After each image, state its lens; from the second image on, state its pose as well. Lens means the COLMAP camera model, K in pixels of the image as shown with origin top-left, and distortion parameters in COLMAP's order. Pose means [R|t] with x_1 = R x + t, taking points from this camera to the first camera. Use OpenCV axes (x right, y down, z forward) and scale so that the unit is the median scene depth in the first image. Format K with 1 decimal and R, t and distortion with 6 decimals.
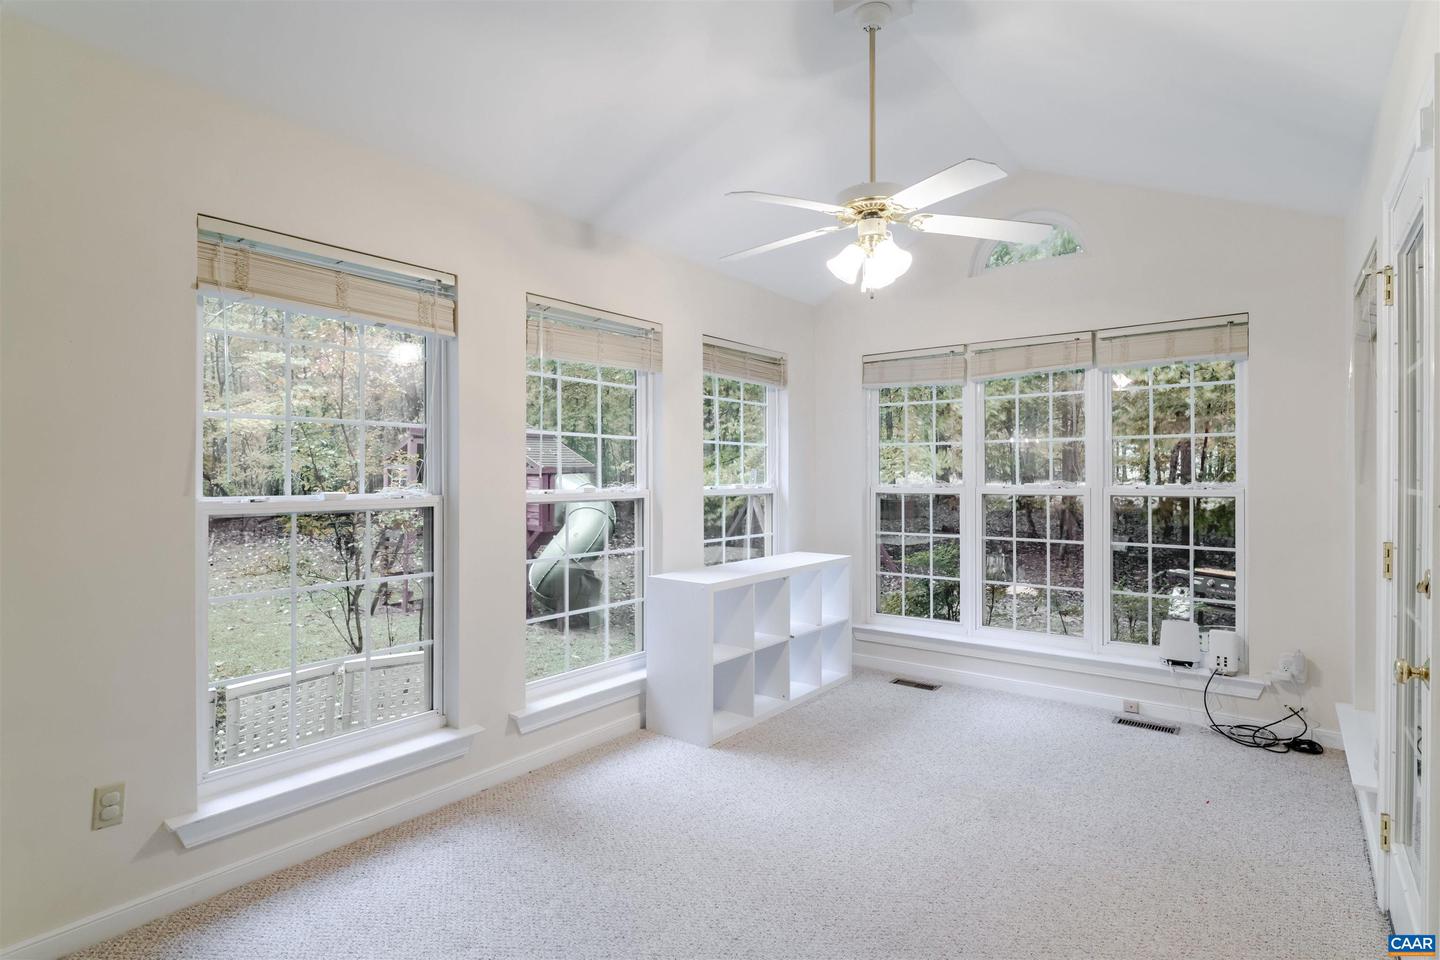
lens RADIAL K [[741.9, 0, 720.0], [0, 741.9, 480.0], [0, 0, 1]] dist [-0.004440, -0.000580]
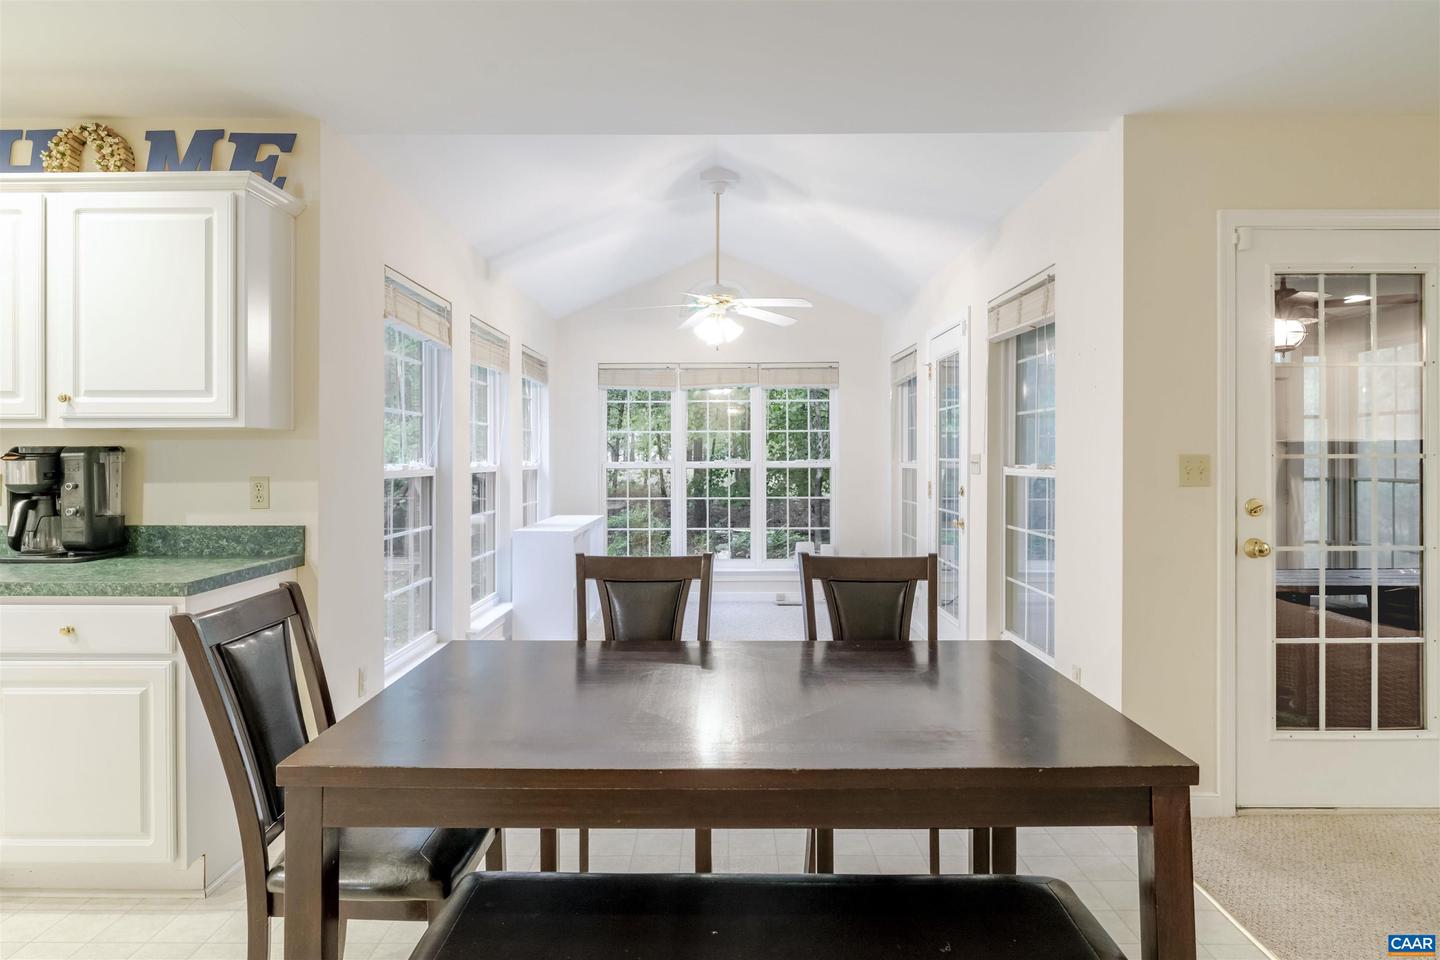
lens RADIAL K [[830.5, 0, 717.4], [0, 830.5, 457.9], [0, 0, 1]] dist [-0.002813, -0.001170]
pose [[0.793971, 0.001399, 0.607954, -0.707492], [0.002116, 0.999985, -0.005065, 0.009777], [-0.607952, 0.005308, 0.793956, -0.387174]]
